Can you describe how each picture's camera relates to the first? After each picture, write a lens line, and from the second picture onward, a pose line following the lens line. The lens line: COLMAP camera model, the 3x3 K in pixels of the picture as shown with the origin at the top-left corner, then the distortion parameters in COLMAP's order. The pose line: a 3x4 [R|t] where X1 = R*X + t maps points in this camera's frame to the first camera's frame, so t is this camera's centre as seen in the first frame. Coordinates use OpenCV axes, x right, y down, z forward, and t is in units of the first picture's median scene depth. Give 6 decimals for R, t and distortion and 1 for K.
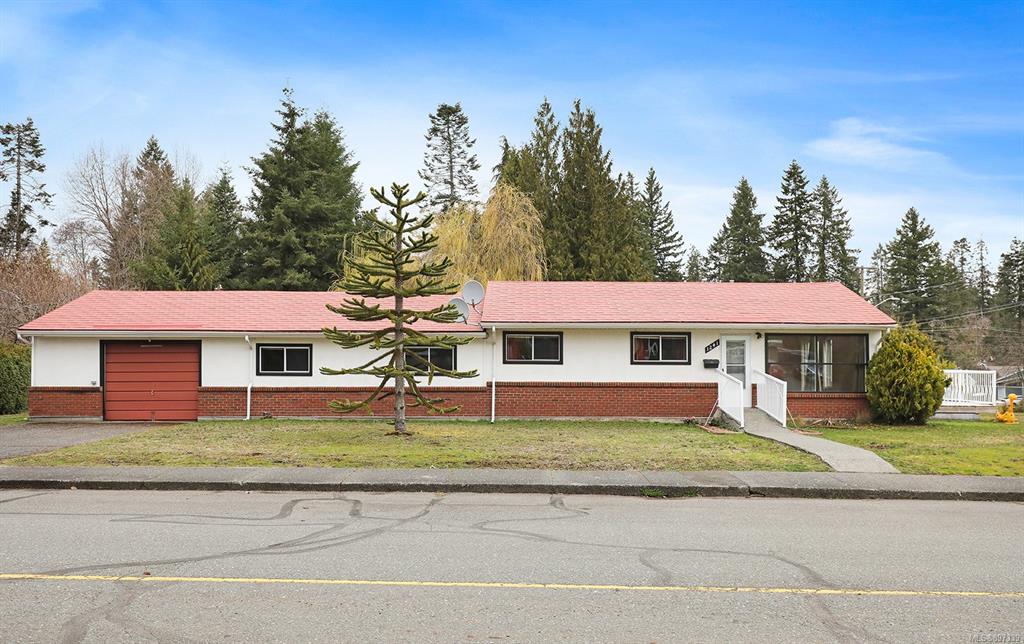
lens RADIAL K [[880.1, 0, 512.0], [0, 880.1, 322.0], [0, 0, 1]] dist [-0.006710, -0.000748]
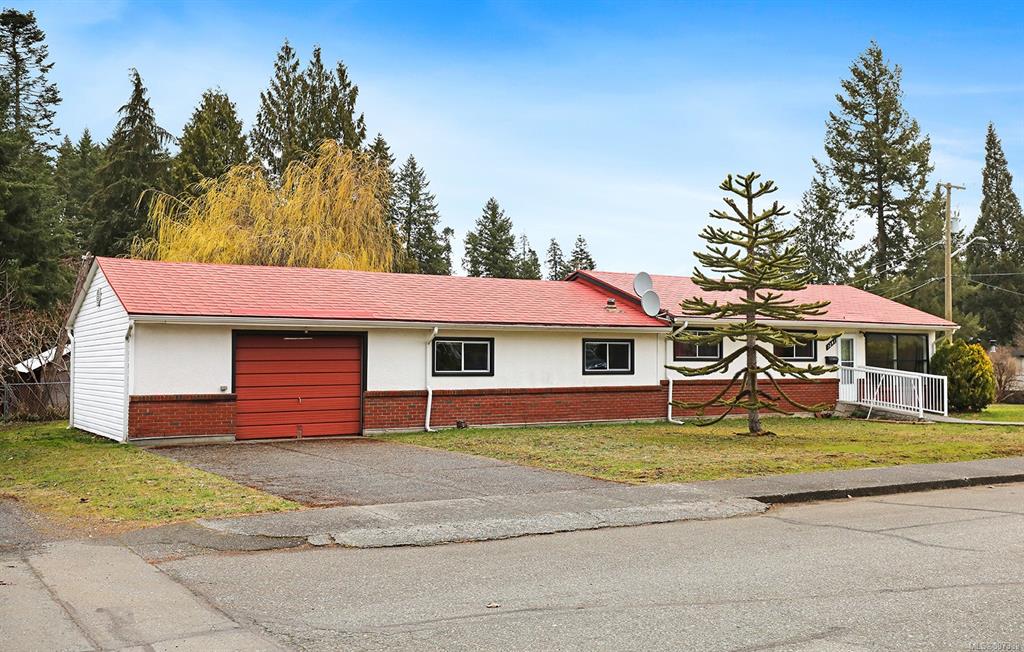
lens RADIAL K [[1043.3, 0, 525.7], [0, 1043.3, 286.9], [0, 0, 1]] dist [0.006241, 0.002251]
pose [[0.843319, 0.035619, 0.536232, -0.735488], [-0.022892, 0.999276, -0.030376, 0.005675], [-0.536926, 0.013341, 0.843524, 0.136466]]
